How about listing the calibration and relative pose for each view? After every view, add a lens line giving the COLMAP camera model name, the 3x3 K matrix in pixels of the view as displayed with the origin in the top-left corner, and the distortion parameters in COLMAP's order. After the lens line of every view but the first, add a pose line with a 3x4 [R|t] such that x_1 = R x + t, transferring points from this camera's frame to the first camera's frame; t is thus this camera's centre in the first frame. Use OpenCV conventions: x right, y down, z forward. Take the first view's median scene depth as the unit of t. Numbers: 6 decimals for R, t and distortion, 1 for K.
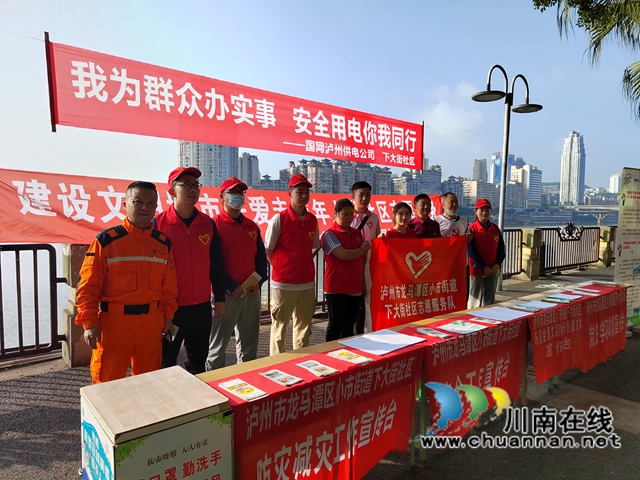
lens RADIAL K [[438.0, 0, 320.0], [0, 438.0, 240.0], [0, 0, 1]] dist [0.000051, -0.005459]
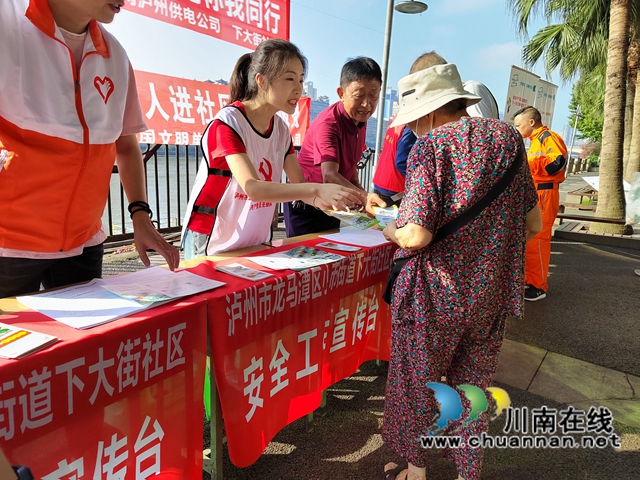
lens RADIAL K [[438.0, 0, 320.0], [0, 438.0, 240.0], [0, 0, 1]] dist [0.000051, -0.005459]
pose [[0.966236, -0.017632, 0.257056, 0.094776], [-0.025457, 0.986242, 0.163339, 0.036867], [-0.256399, -0.164368, 0.952493, 0.204338]]
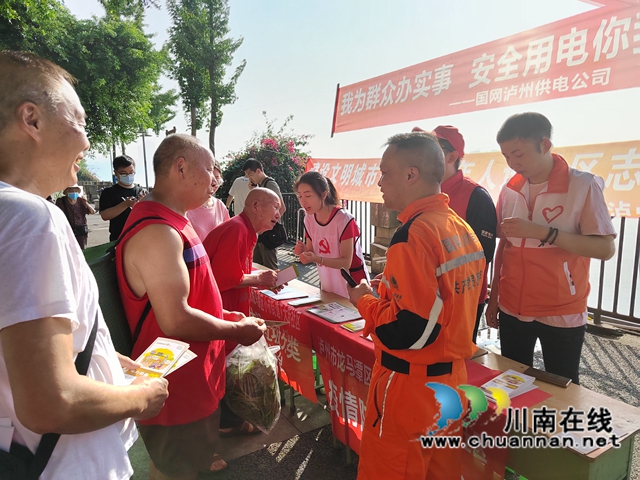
lens RADIAL K [[438.0, 0, 320.0], [0, 438.0, 240.0], [0, 0, 1]] dist [0.000051, -0.005459]
pose [[-0.153788, 0.153957, -0.976036, 0.809641], [-0.026937, 0.986767, 0.159894, -0.062518], [0.987737, 0.050881, -0.147606, 0.738227]]
